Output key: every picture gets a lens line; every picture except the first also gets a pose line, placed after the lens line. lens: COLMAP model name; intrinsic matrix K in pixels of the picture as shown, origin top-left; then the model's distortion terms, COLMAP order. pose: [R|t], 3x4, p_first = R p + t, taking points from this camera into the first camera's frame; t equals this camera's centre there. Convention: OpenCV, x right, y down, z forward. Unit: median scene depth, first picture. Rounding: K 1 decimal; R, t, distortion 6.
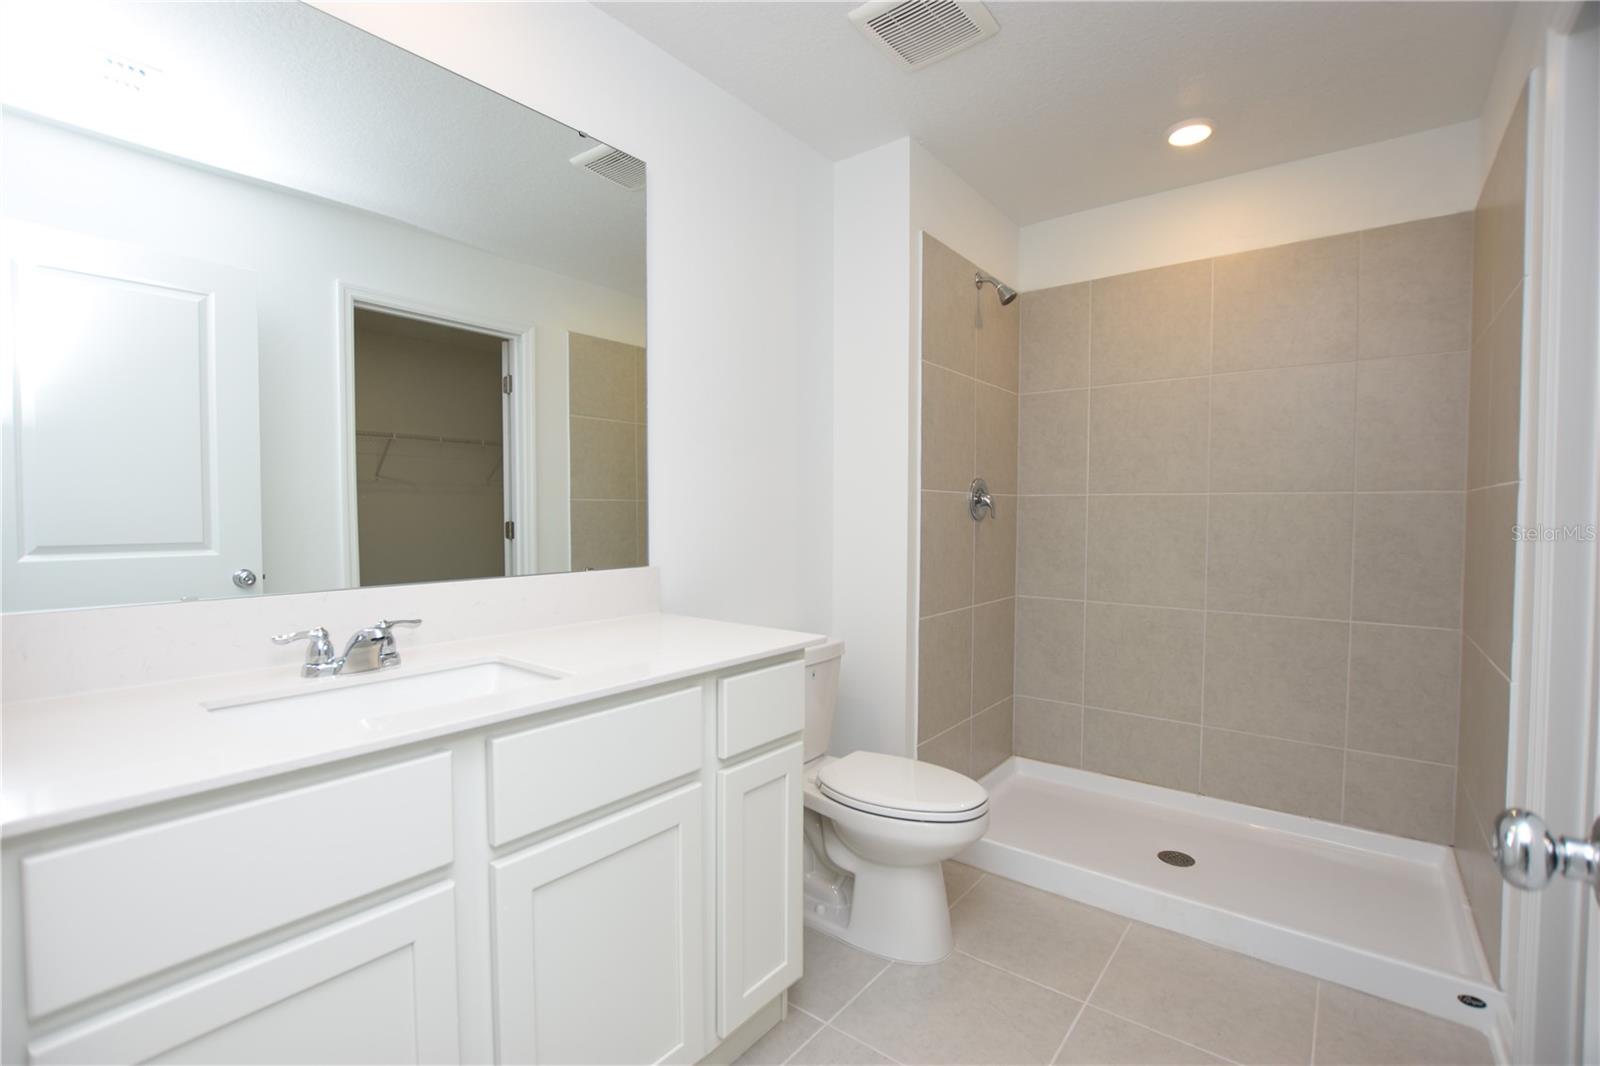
lens RADIAL K [[706.9, 0, 800.0], [0, 706.9, 533.0], [0, 0, 1]] dist [-0.030602, 0.001100]
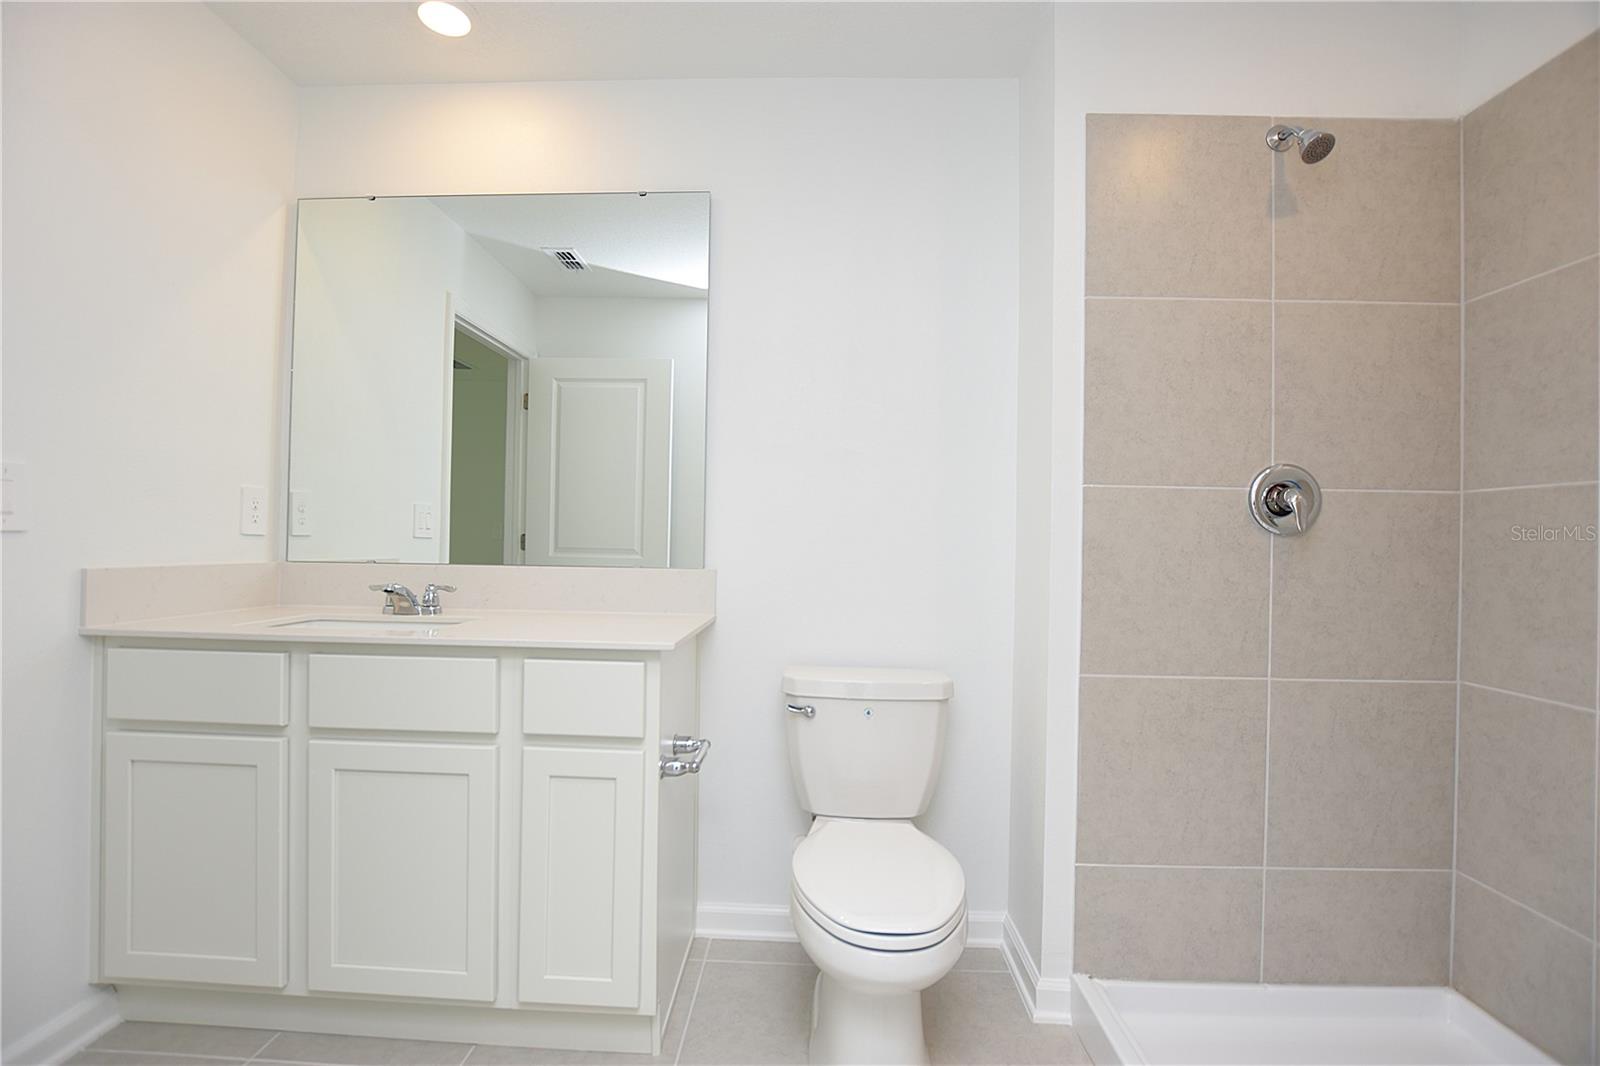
lens RADIAL K [[706.9, 0, 800.0], [0, 706.9, 533.0], [0, 0, 1]] dist [-0.030602, 0.001100]
pose [[0.594127, -0.002642, -0.804367, 0.588072], [-0.038674, 0.998744, -0.031846, 0.018522], [0.803441, 0.050028, 0.593279, 0.403214]]
